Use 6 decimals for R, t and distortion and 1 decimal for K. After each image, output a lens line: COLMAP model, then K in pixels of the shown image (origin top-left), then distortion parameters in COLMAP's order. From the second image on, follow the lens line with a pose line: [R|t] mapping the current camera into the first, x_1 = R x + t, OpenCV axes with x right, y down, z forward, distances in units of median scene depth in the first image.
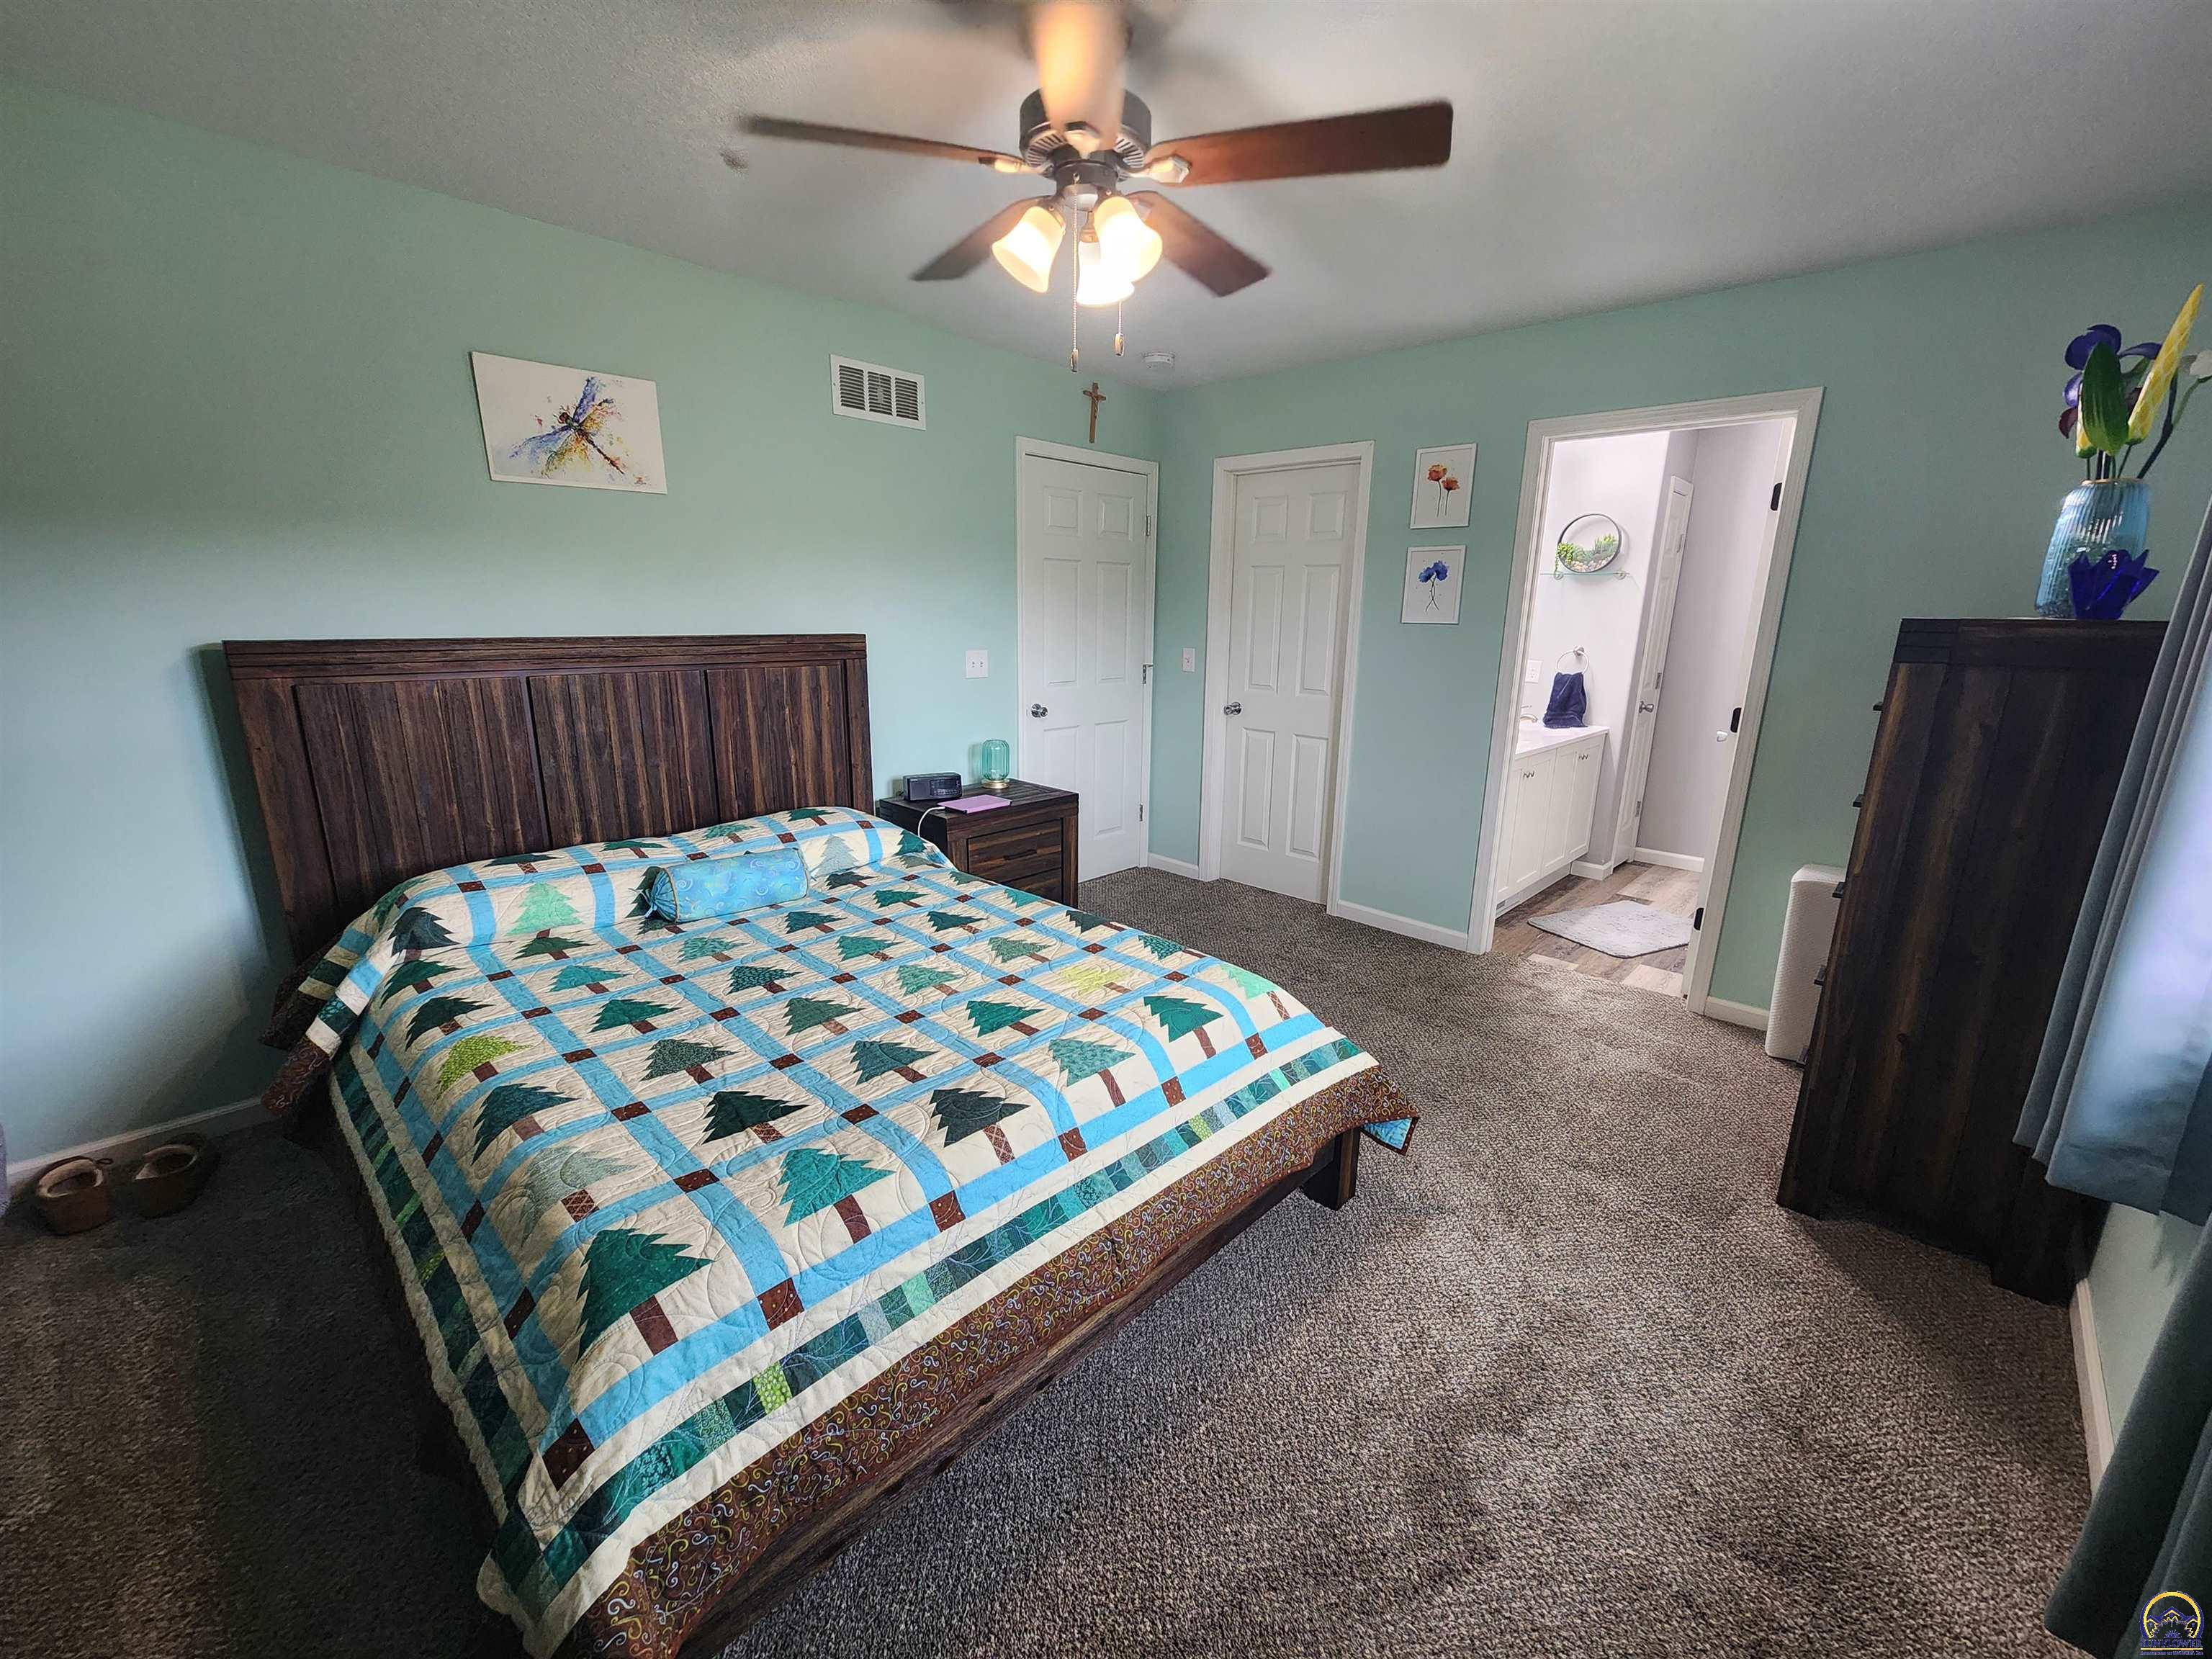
lens RADIAL K [[913.3, 0, 1116.6], [0, 913.3, 835.2], [0, 0, 1]] dist [-0.000132, 0.000151]
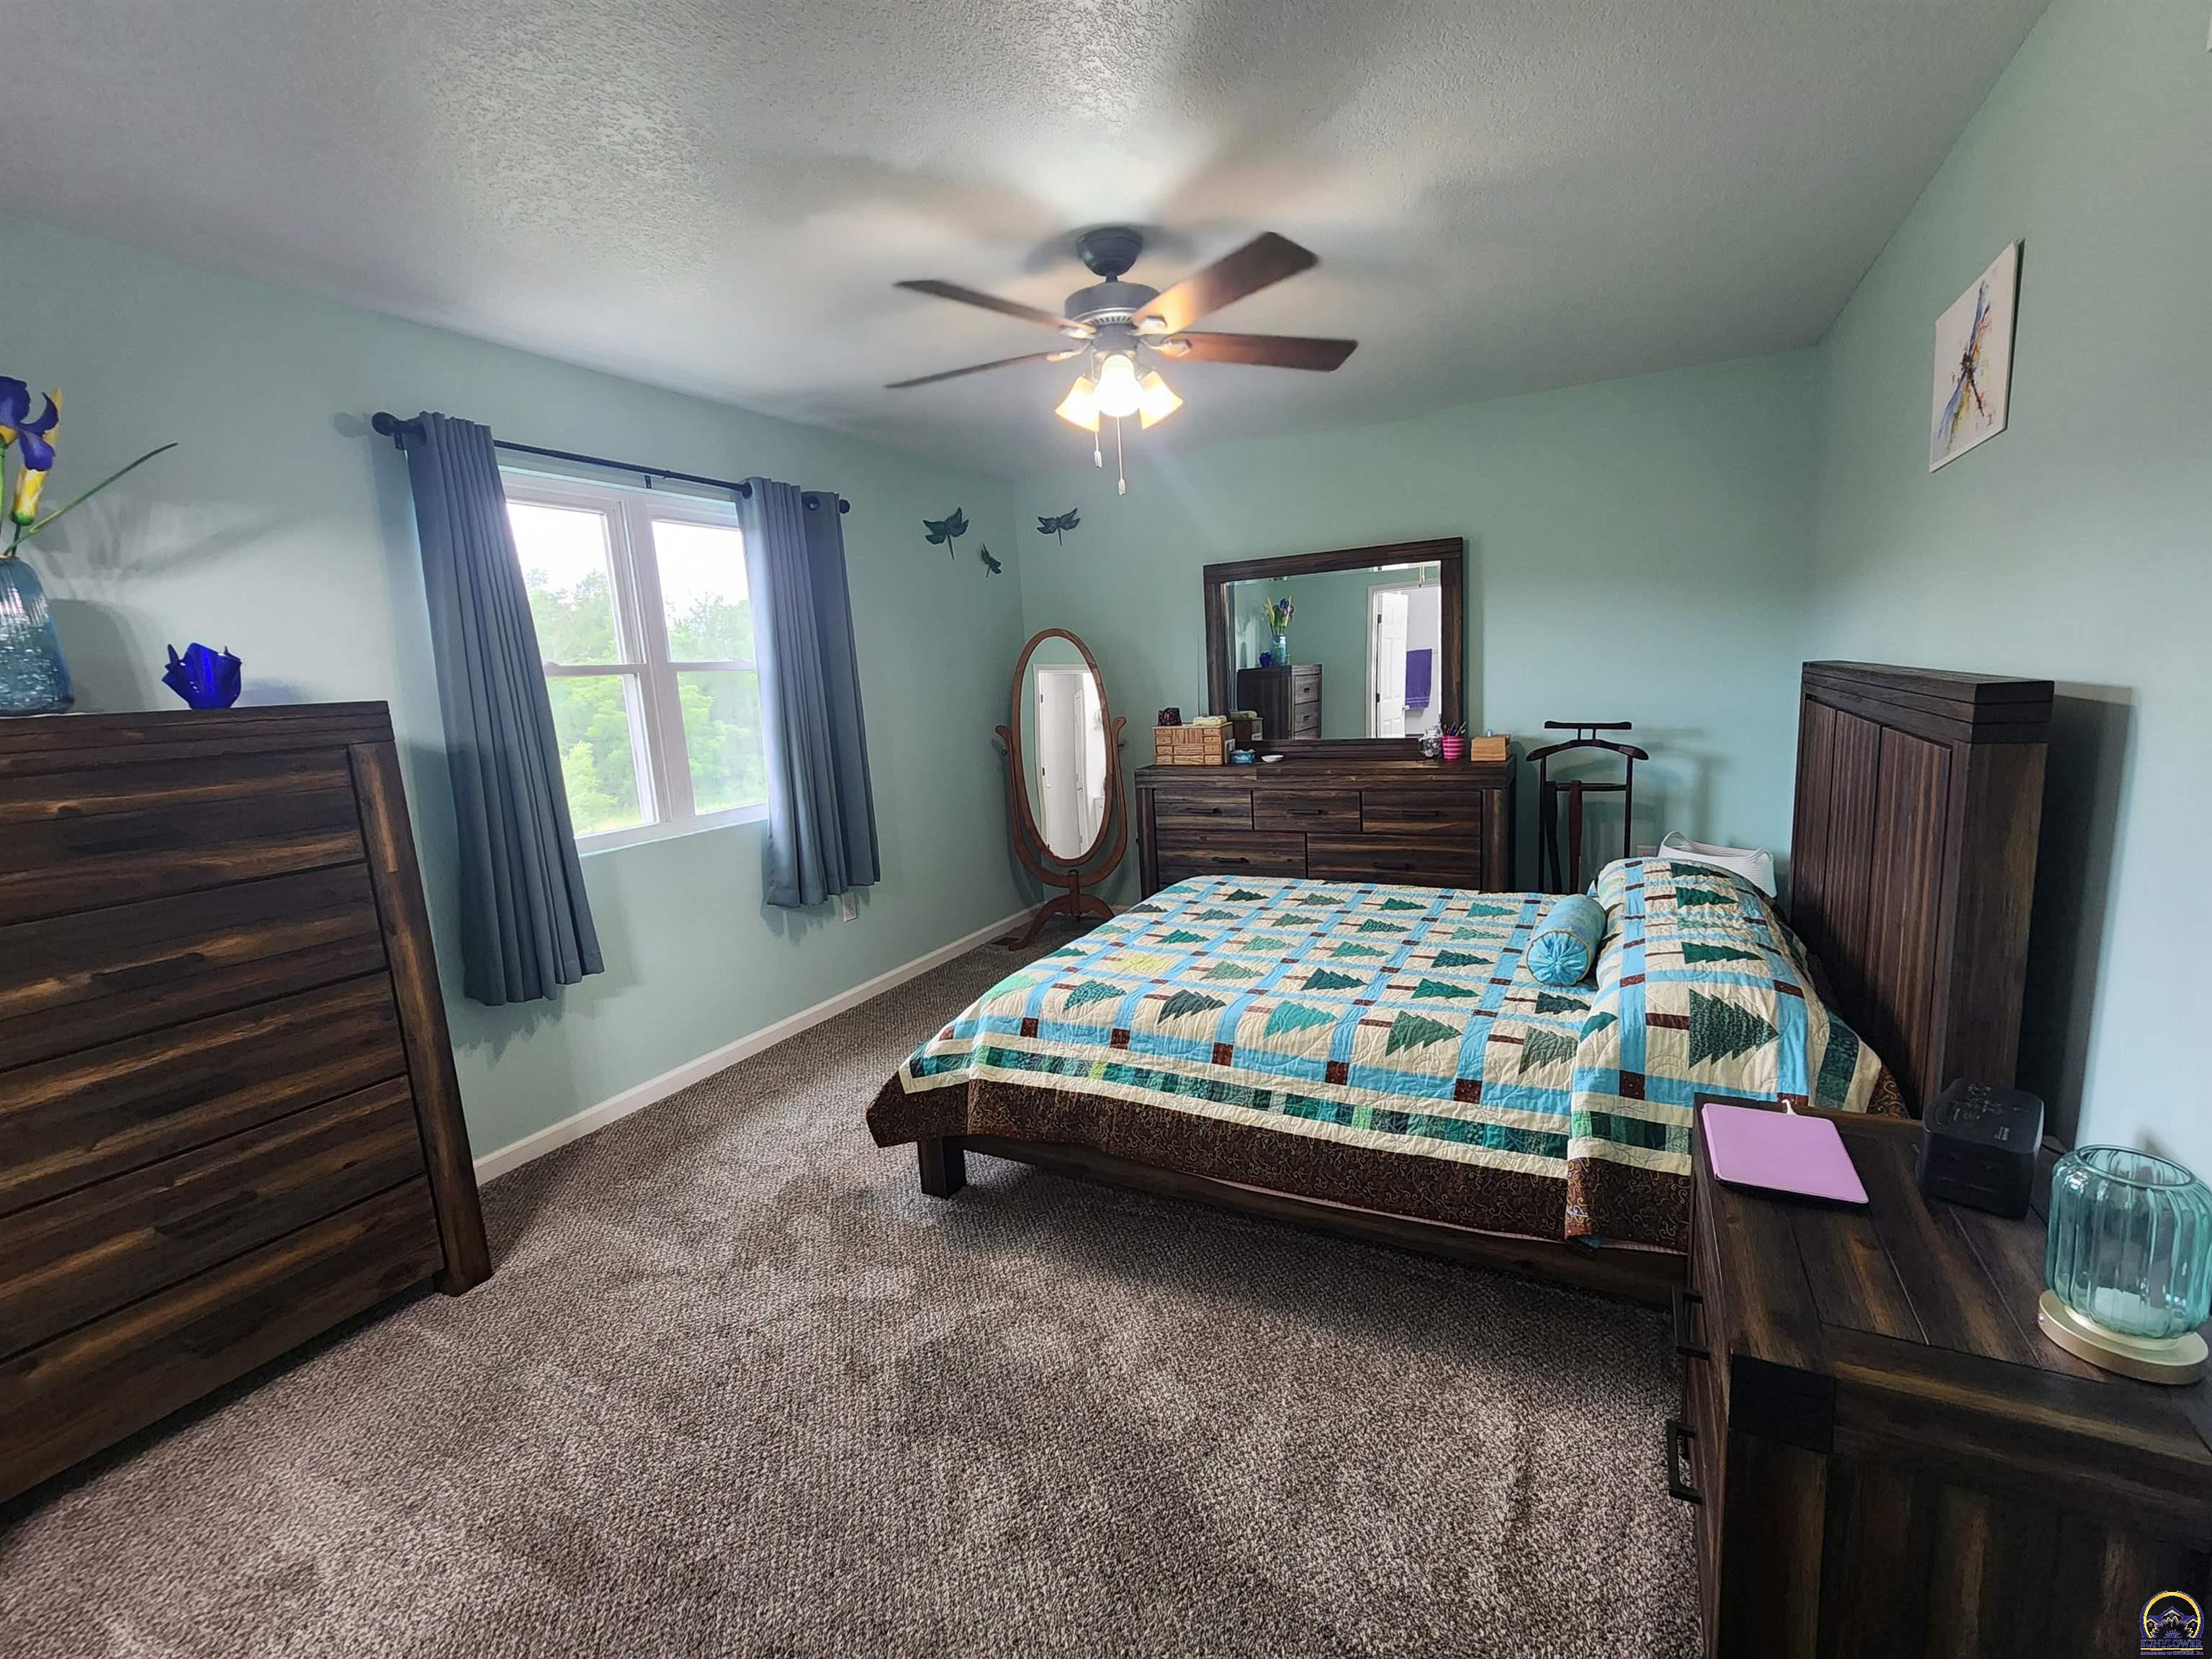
lens RADIAL K [[959.5, 0, 1106.0], [0, 959.5, 829.5], [0, 0, 1]] dist [-0.000432, -0.000044]
pose [[-0.962227, 0.083736, -0.259050, 0.314412], [-0.024773, 0.920647, 0.389610, -0.478682], [0.271118, 0.381310, -0.883797, 1.965269]]
